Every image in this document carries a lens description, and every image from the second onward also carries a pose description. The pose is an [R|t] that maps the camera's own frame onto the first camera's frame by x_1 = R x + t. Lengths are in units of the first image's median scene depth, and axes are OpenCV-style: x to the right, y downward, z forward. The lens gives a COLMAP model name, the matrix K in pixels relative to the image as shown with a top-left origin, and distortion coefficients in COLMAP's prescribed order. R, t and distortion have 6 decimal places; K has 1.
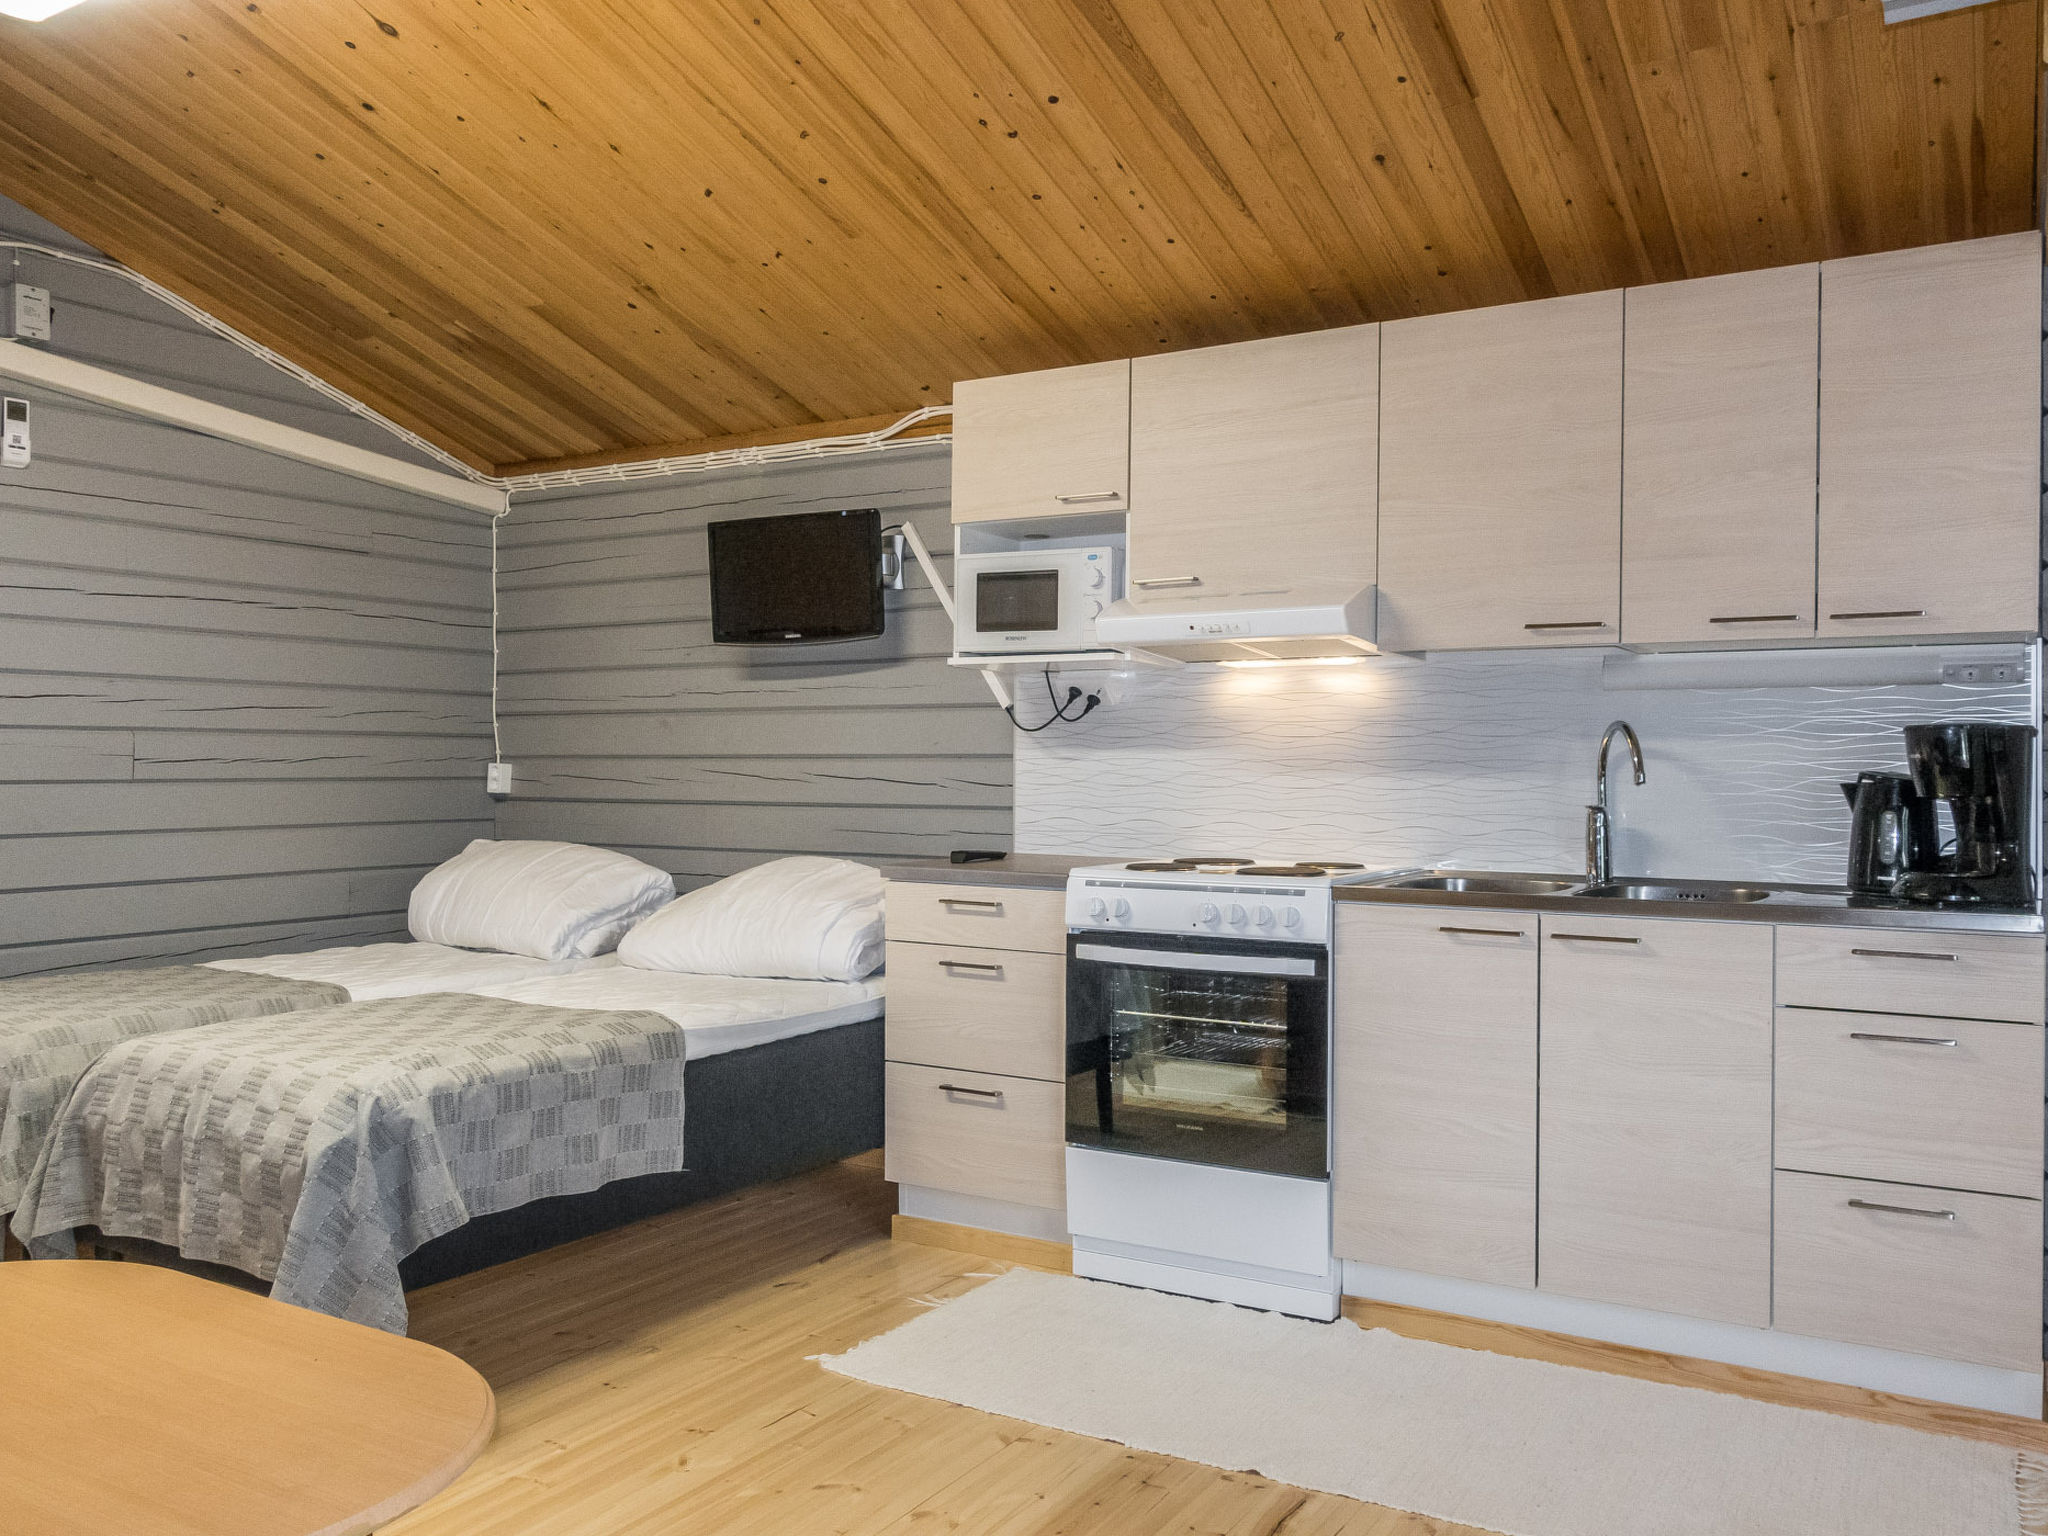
lens RADIAL K [[1639.3, 0, 1023.7], [0, 1639.3, 780.3], [0, 0, 1]] dist [0.005083, -0.001497]
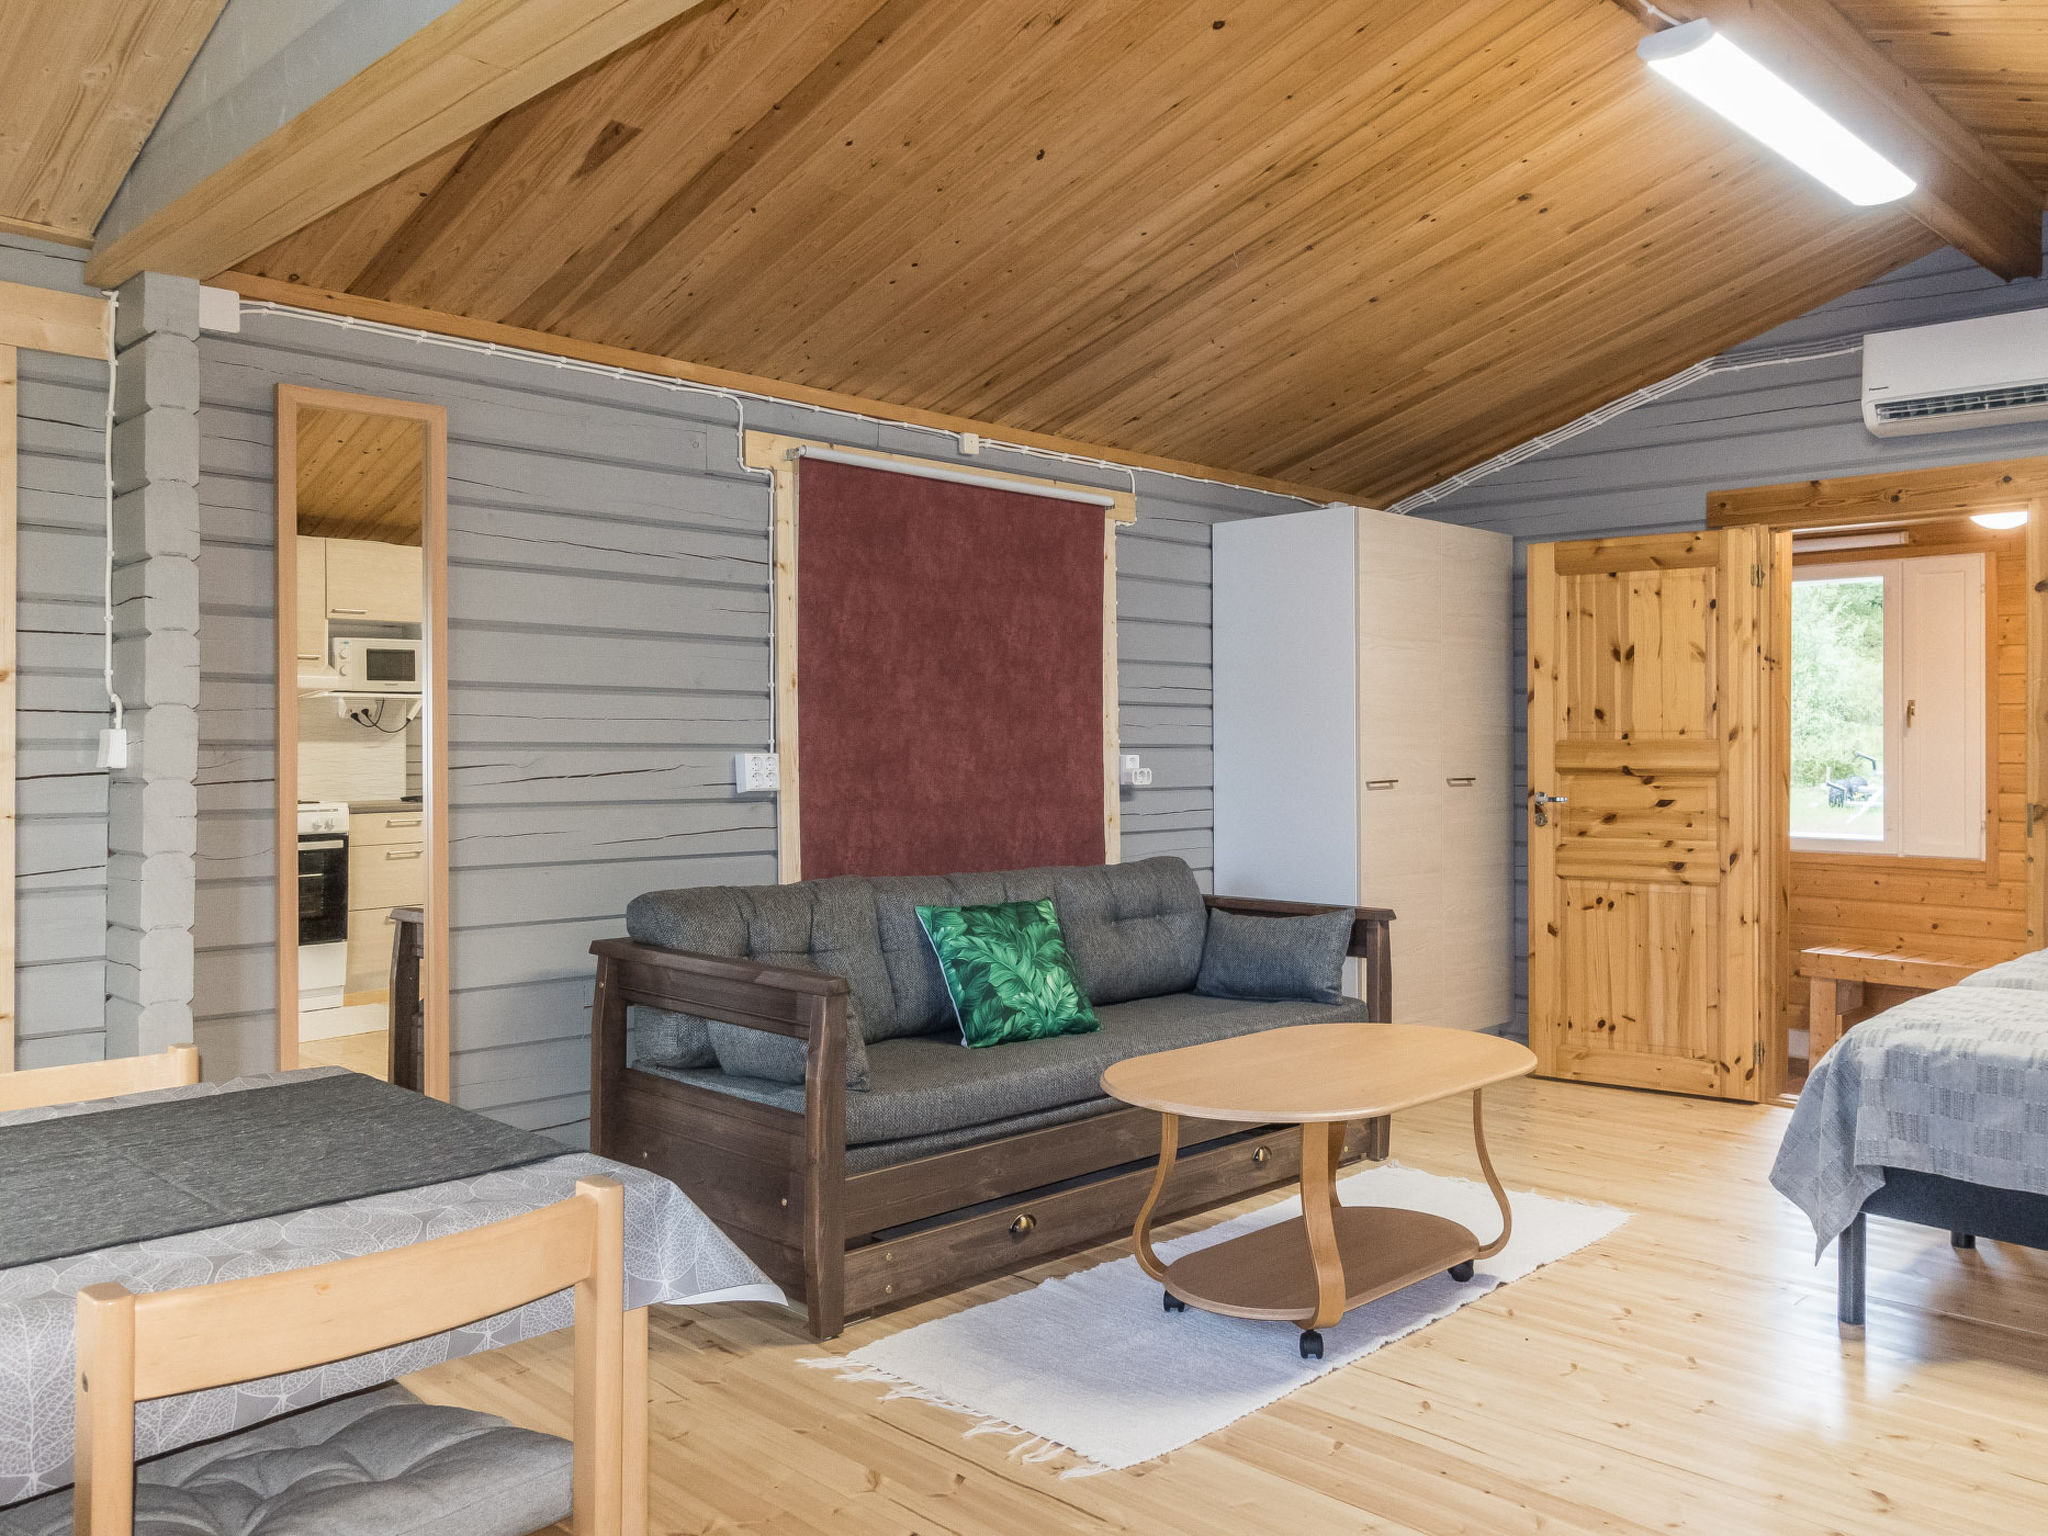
lens RADIAL K [[1637.1, 0, 1031.2], [0, 1637.1, 736.9], [0, 0, 1]] dist [0.010194, -0.009322]
pose [[-0.228092, -0.008314, -0.973604, 0.656508], [-0.014182, 0.999886, -0.005216, -0.009160], [0.973536, 0.012618, -0.228184, 0.493076]]
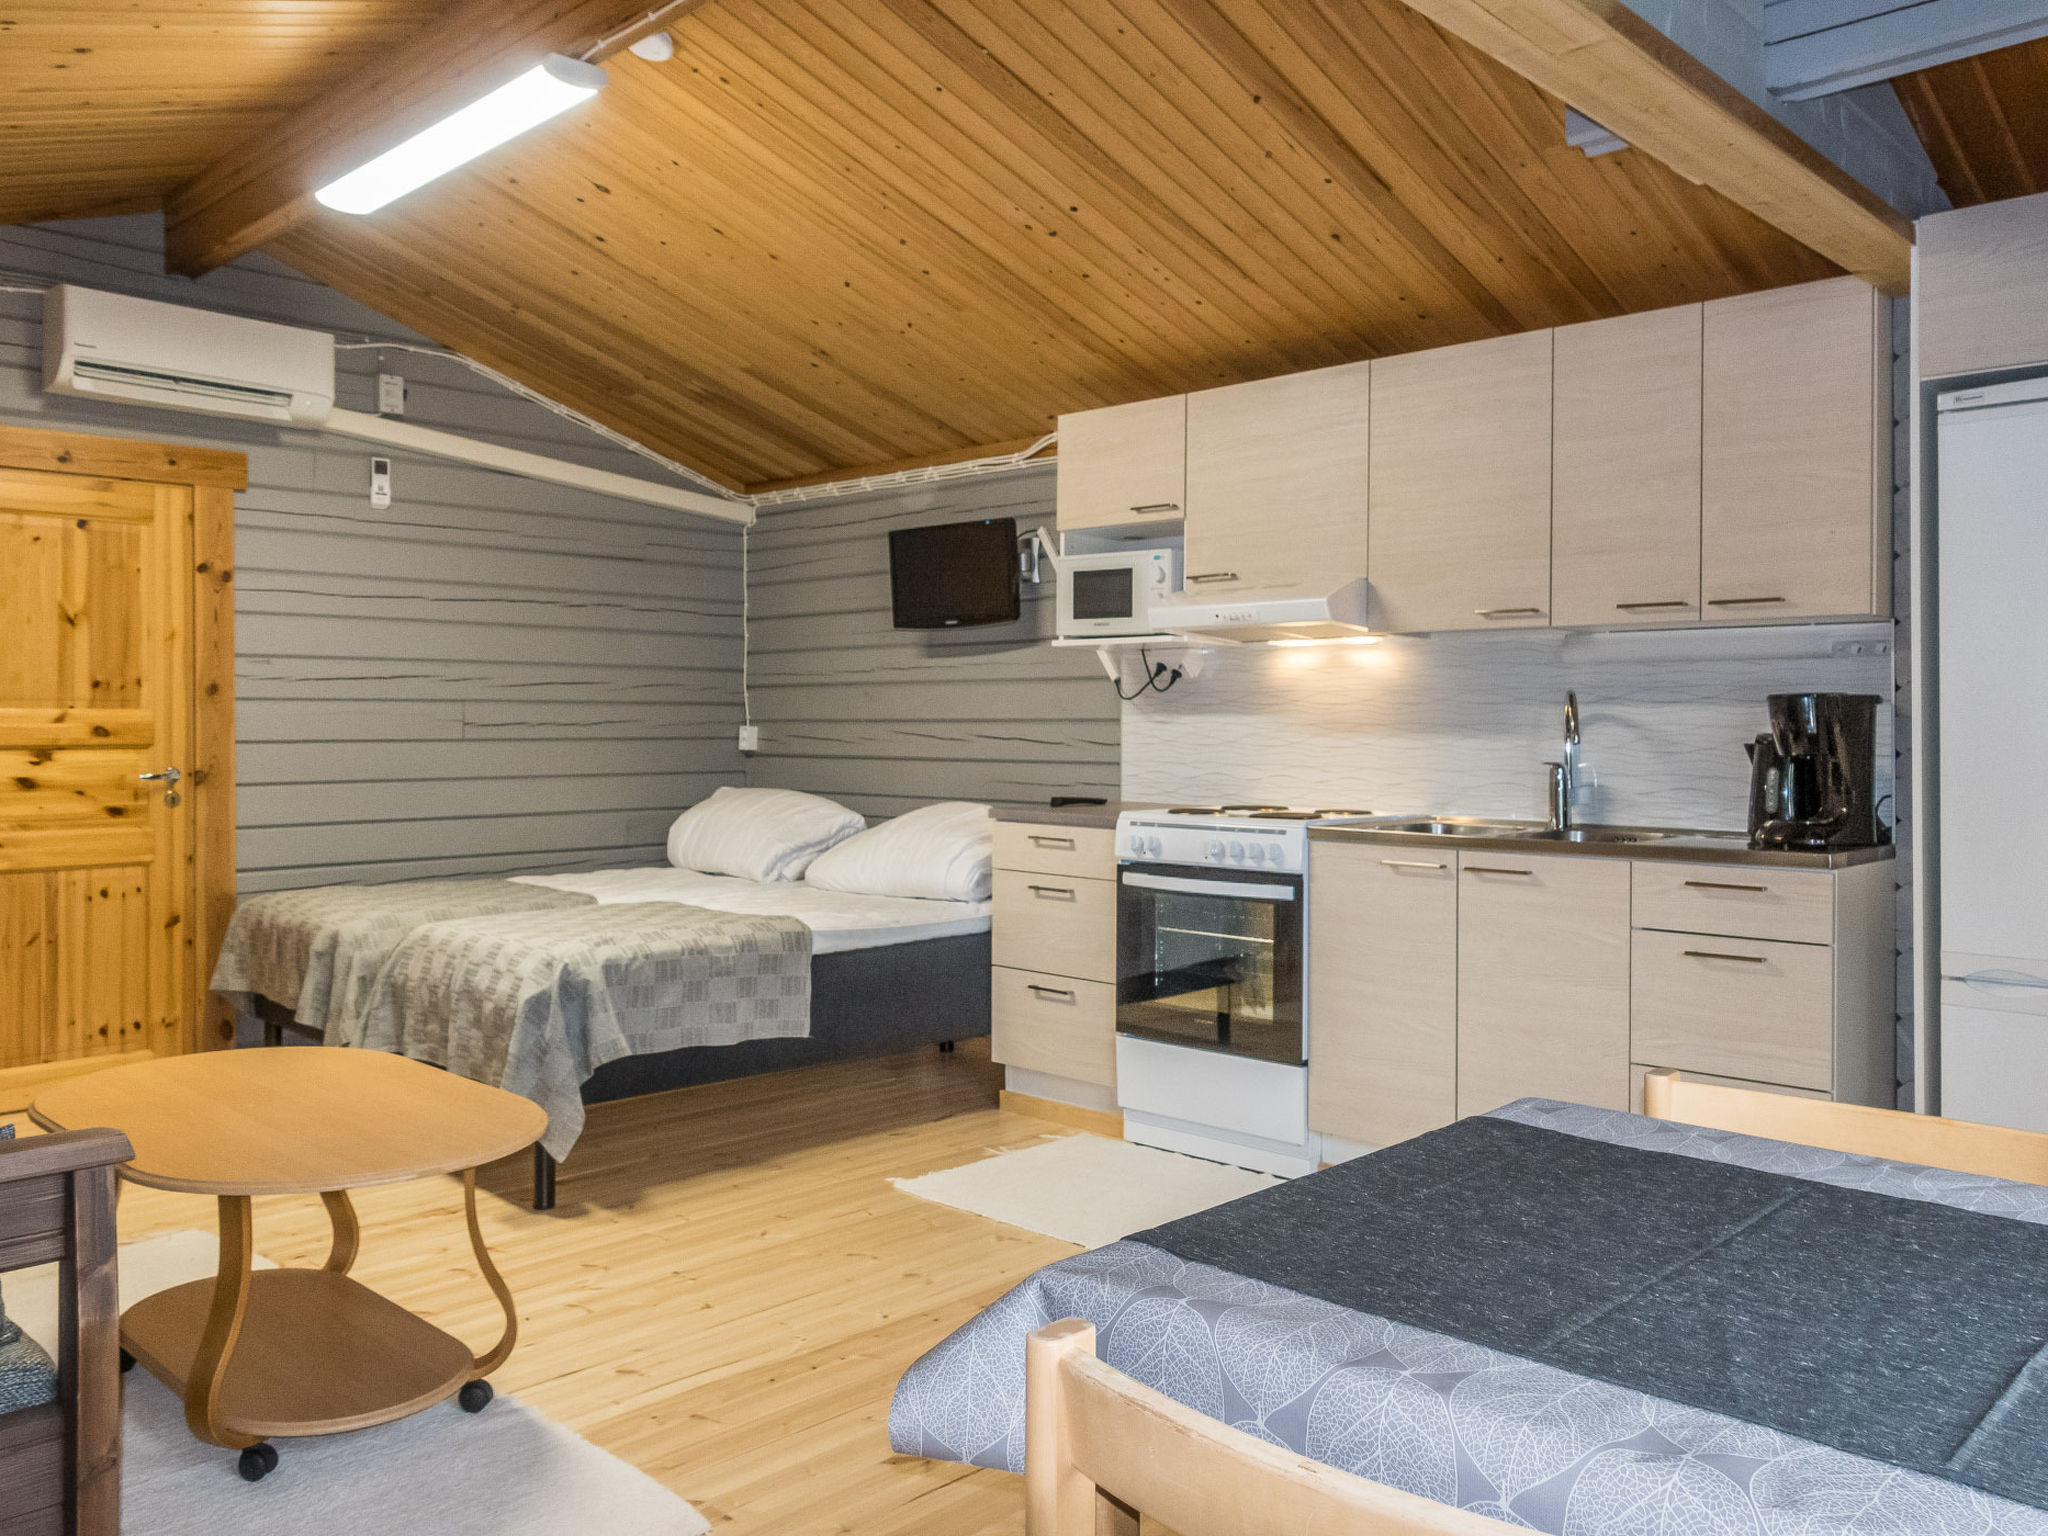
lens RADIAL K [[1614.9, 0, 1019.2], [0, 1614.9, 733.6], [0, 0, 1]] dist [0.013275, -0.007021]
pose [[0.974491, 0.000030, -0.224427, 0.217141], [-0.000825, 0.999994, -0.003449, -0.000960], [0.224426, 0.003546, 0.974485, -0.198622]]
